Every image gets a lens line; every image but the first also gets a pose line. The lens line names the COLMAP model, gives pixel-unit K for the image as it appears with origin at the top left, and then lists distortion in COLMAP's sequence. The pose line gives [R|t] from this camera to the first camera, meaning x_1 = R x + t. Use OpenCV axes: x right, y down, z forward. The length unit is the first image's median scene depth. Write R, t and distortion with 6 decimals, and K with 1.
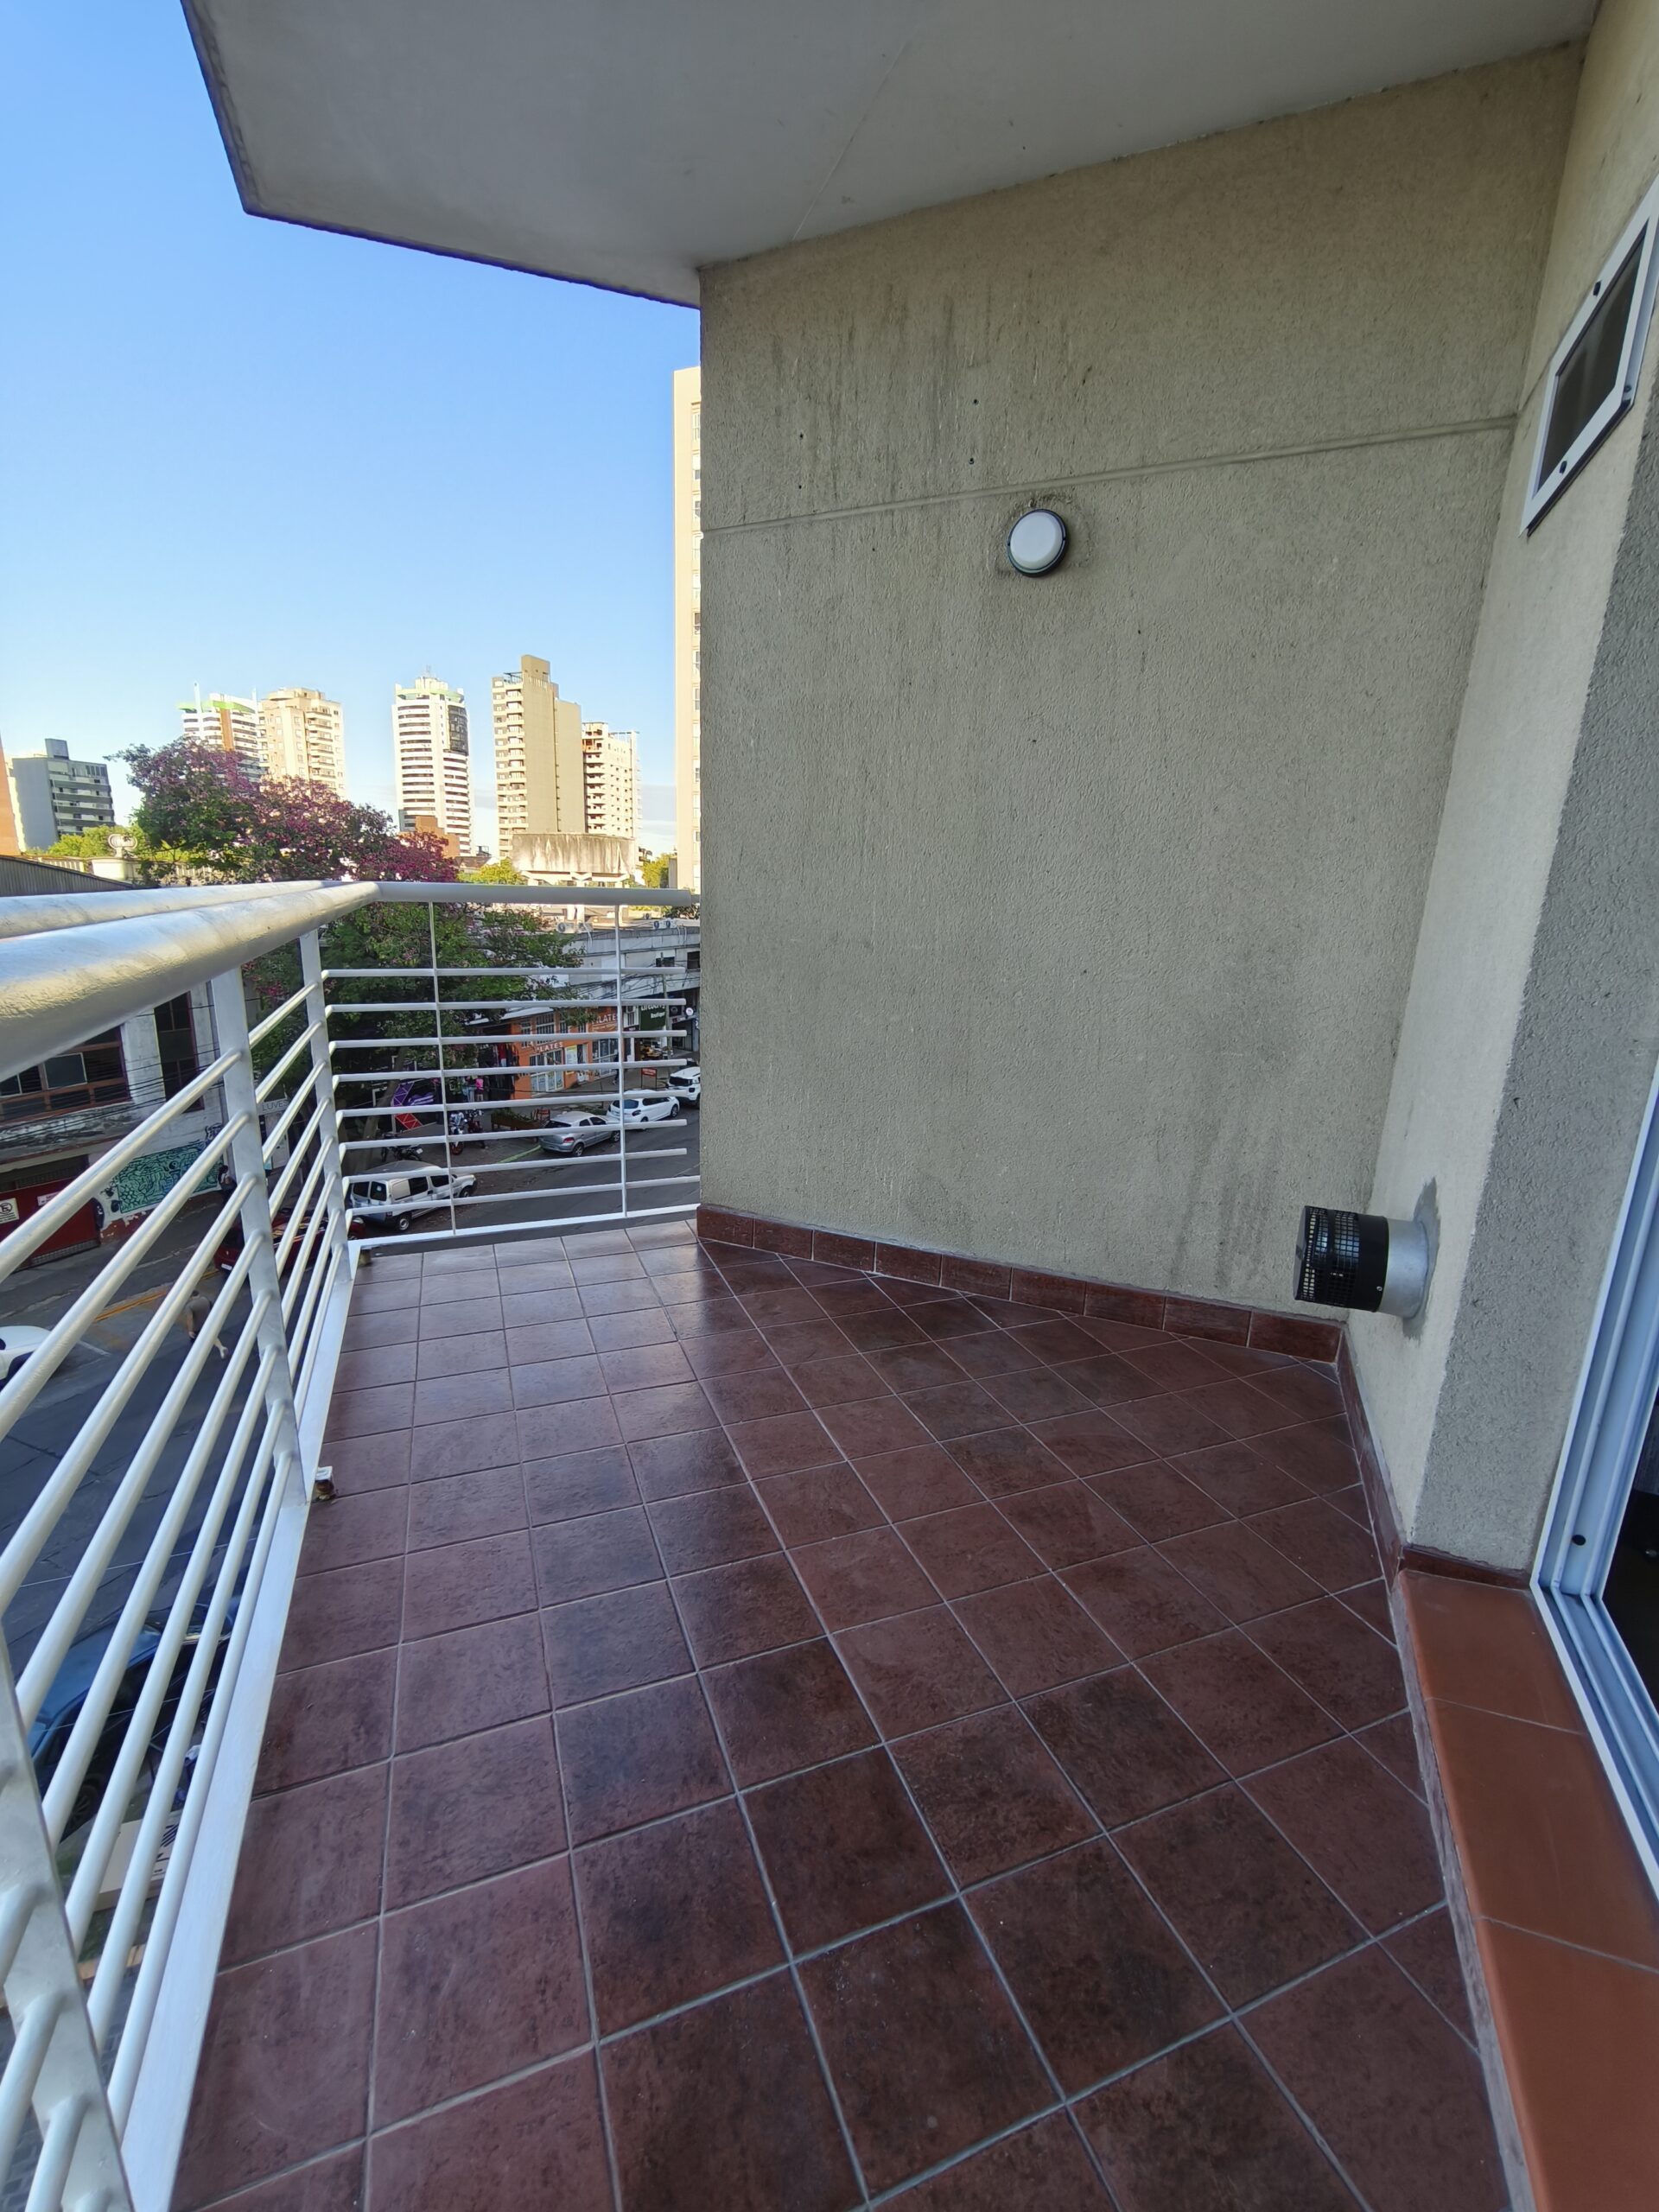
lens RADIAL K [[931.1, 0, 829.5], [0, 931.1, 1106.0], [0, 0, 1]] dist [-0.002815, -0.000579]
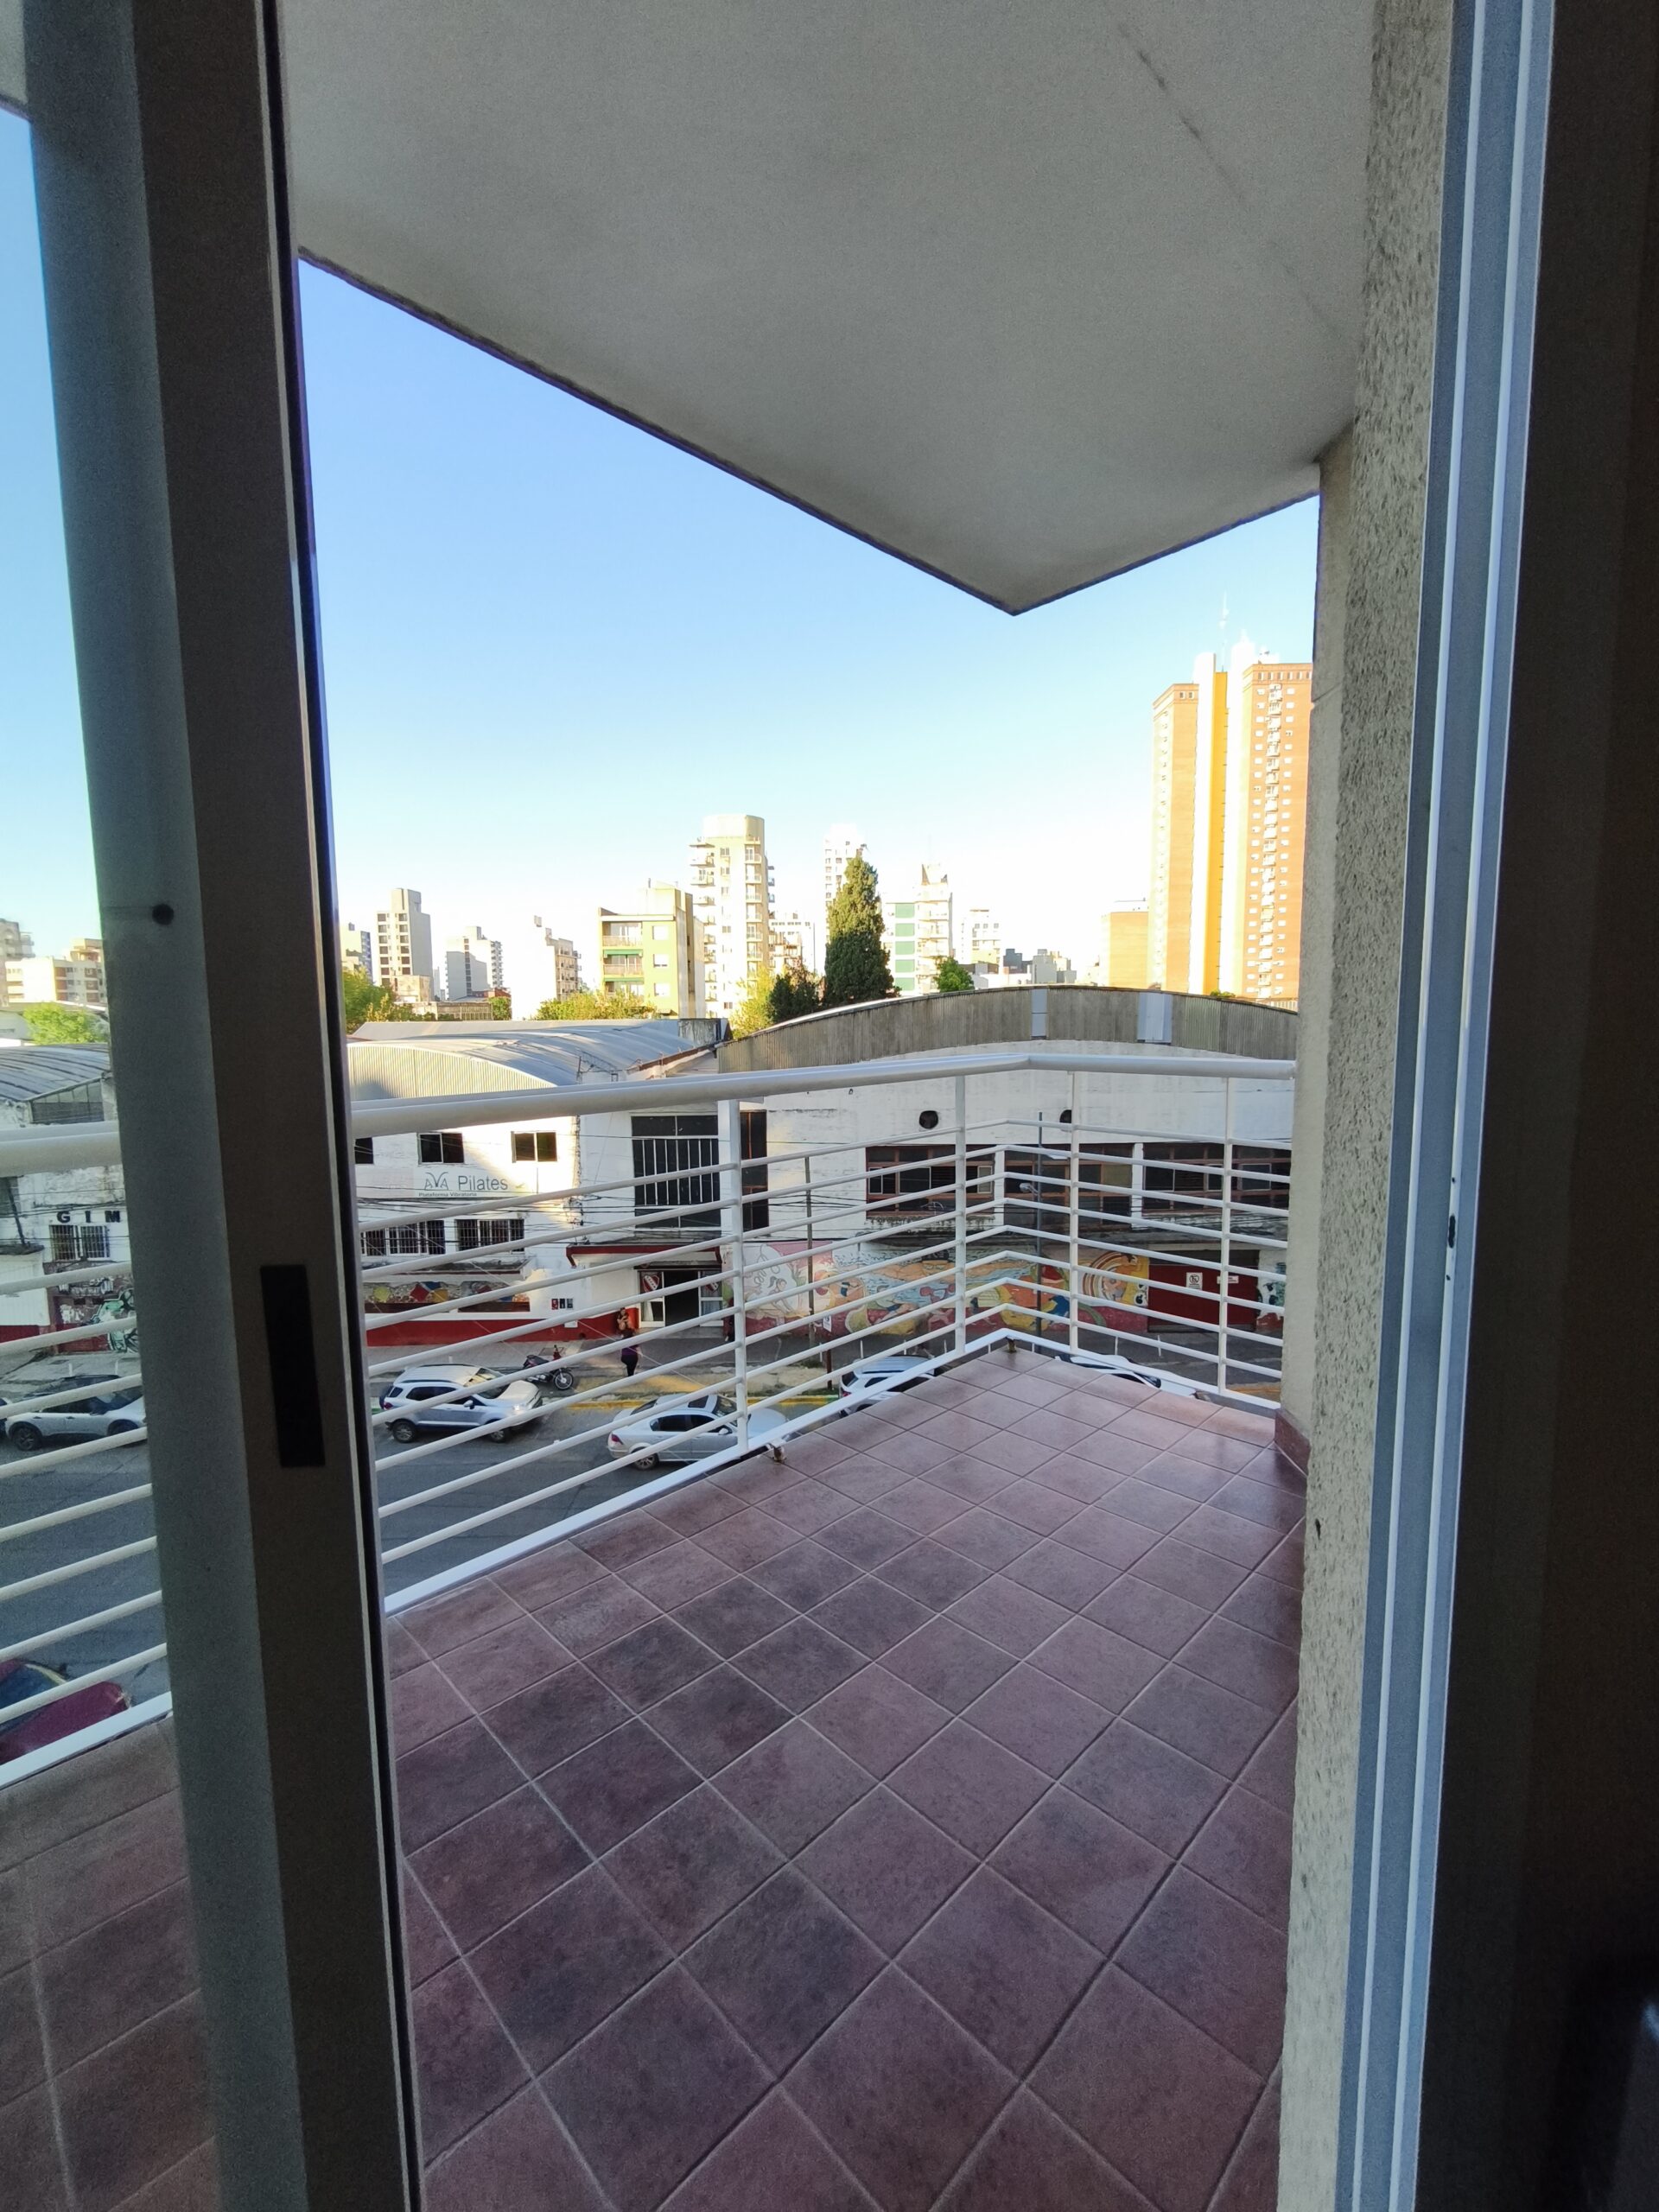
lens RADIAL K [[931.1, 0, 829.5], [0, 931.1, 1106.0], [0, 0, 1]] dist [-0.002815, -0.000579]
pose [[0.389838, 0.065455, -0.918554, 0.681309], [-0.193110, 0.981103, -0.012045, -0.115822], [0.900408, 0.182077, 0.395111, 0.287275]]
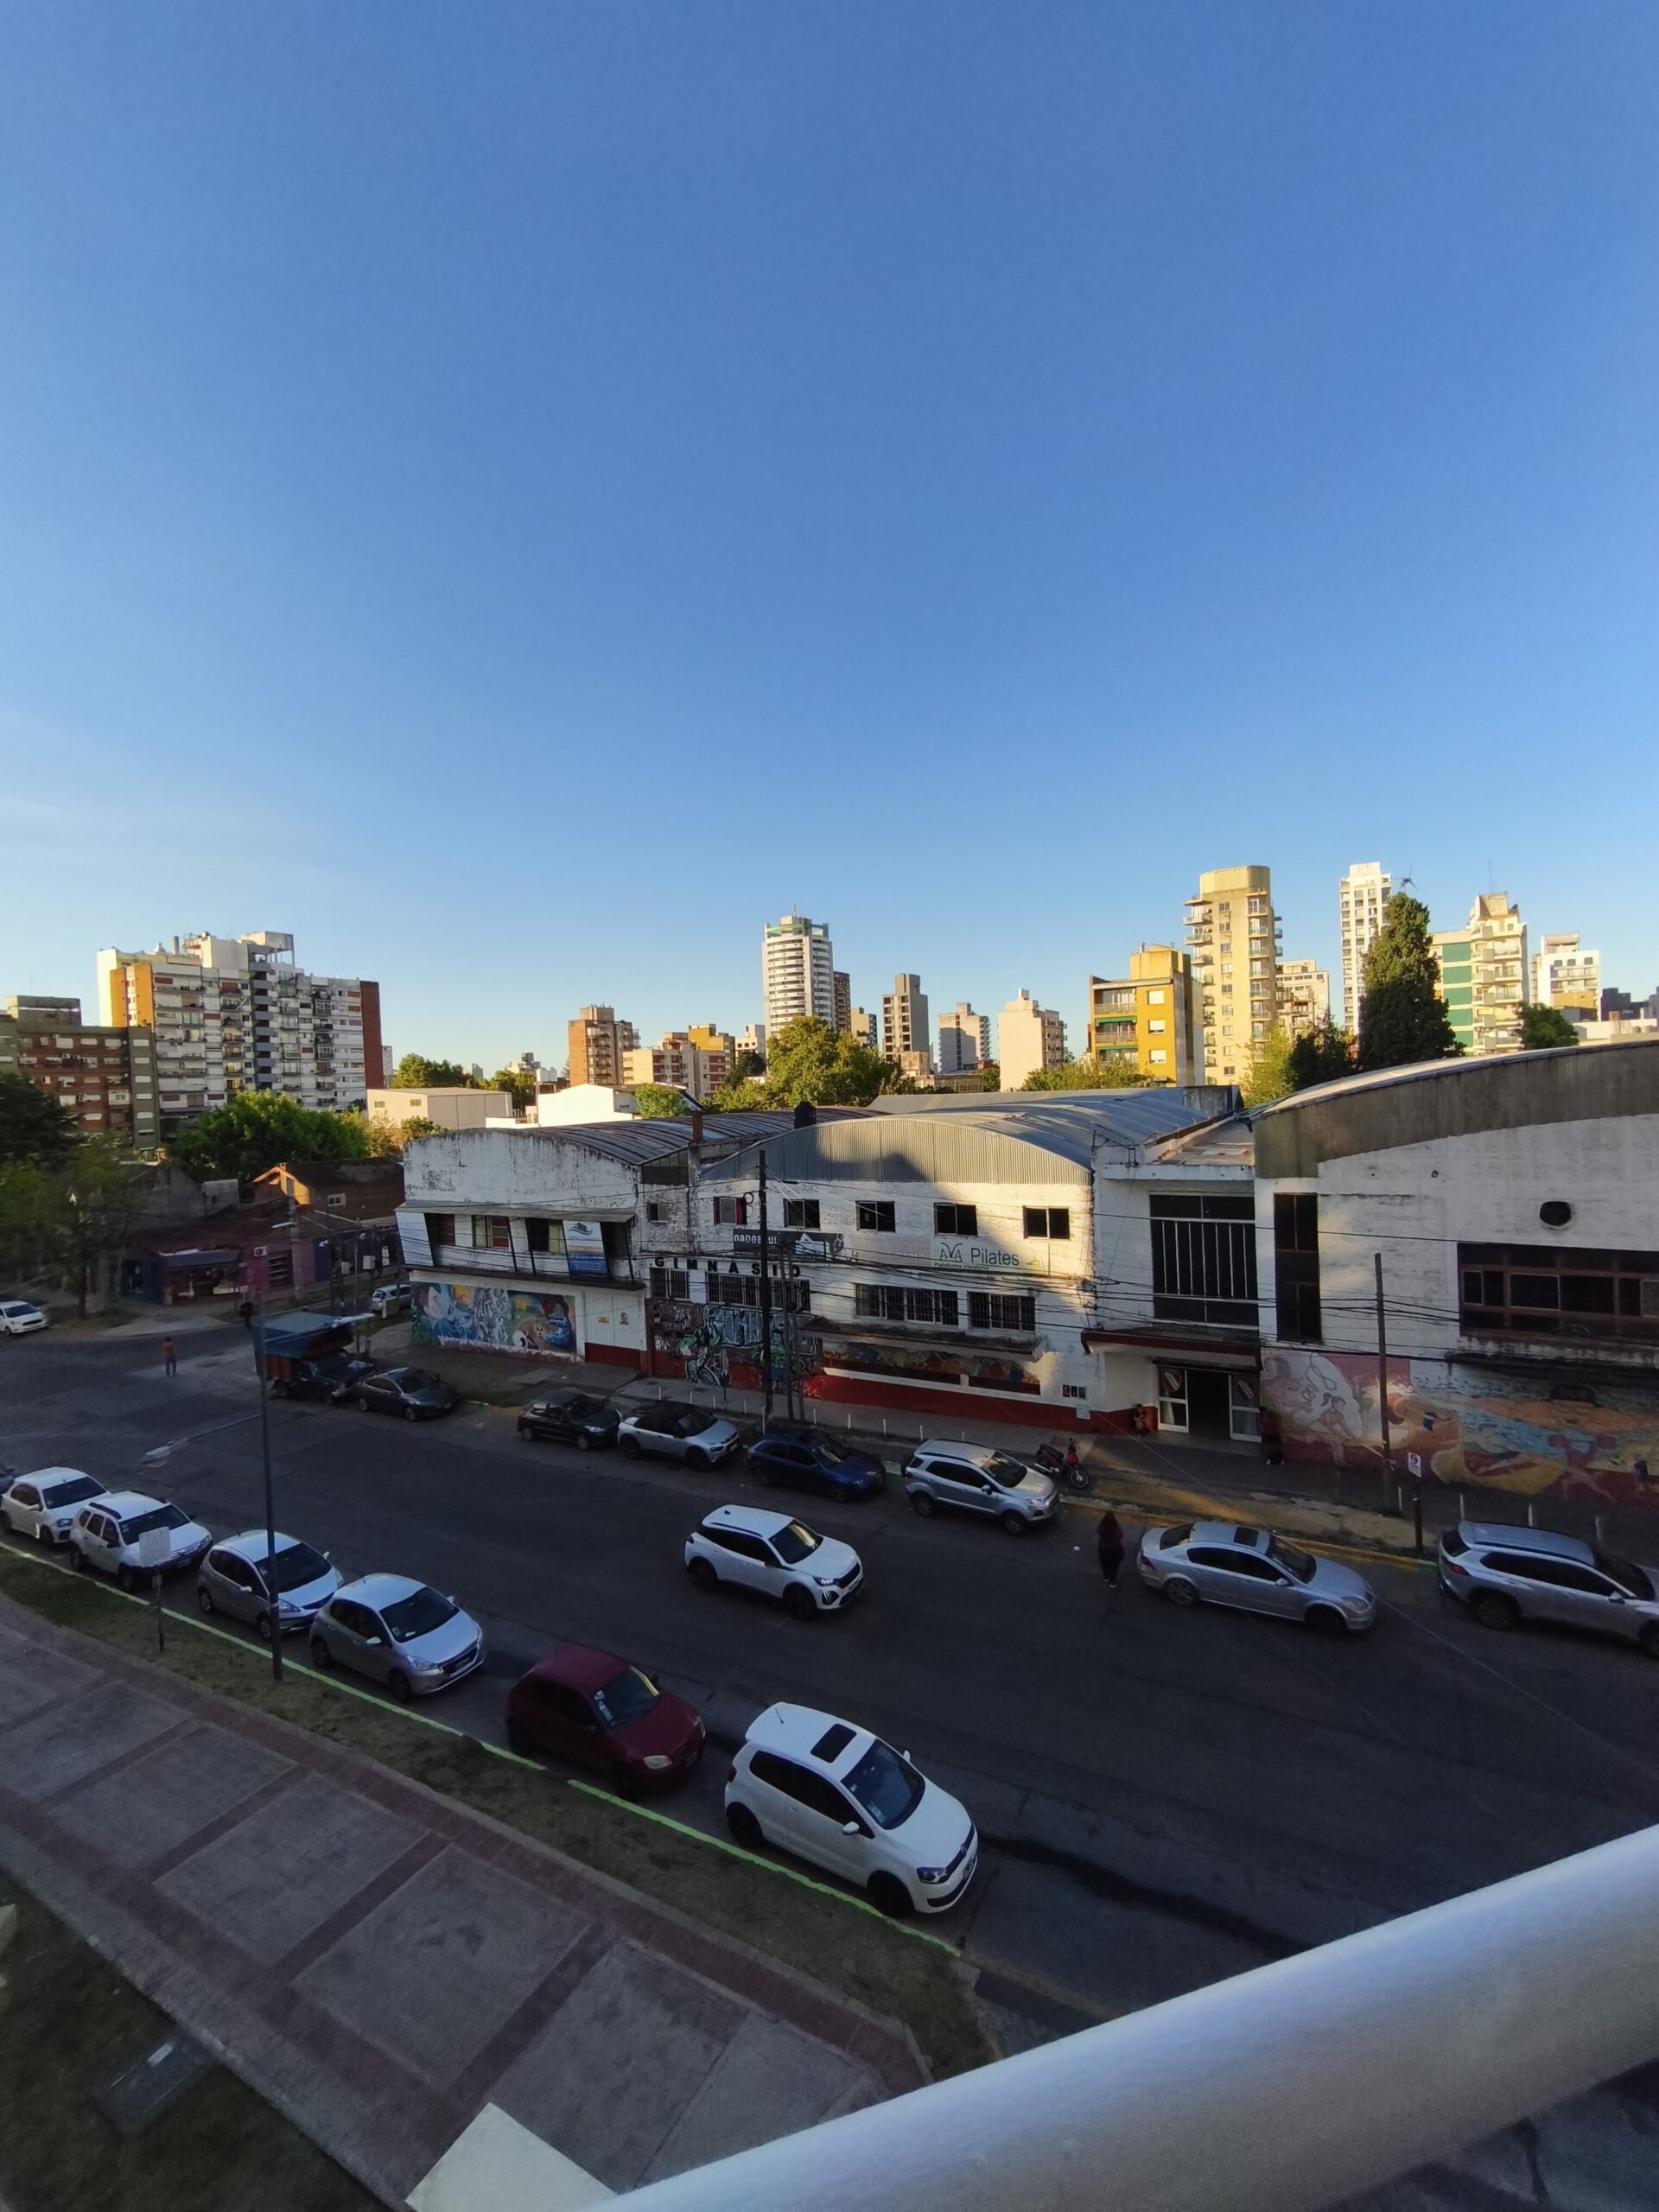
lens RADIAL K [[931.1, 0, 829.5], [0, 931.1, 1106.0], [0, 0, 1]] dist [-0.002815, -0.000579]
pose [[-0.101620, -0.003647, -0.994817, 0.616937], [-0.199564, 0.979741, 0.016794, -0.113895], [0.974601, 0.200237, -0.100289, 0.249525]]
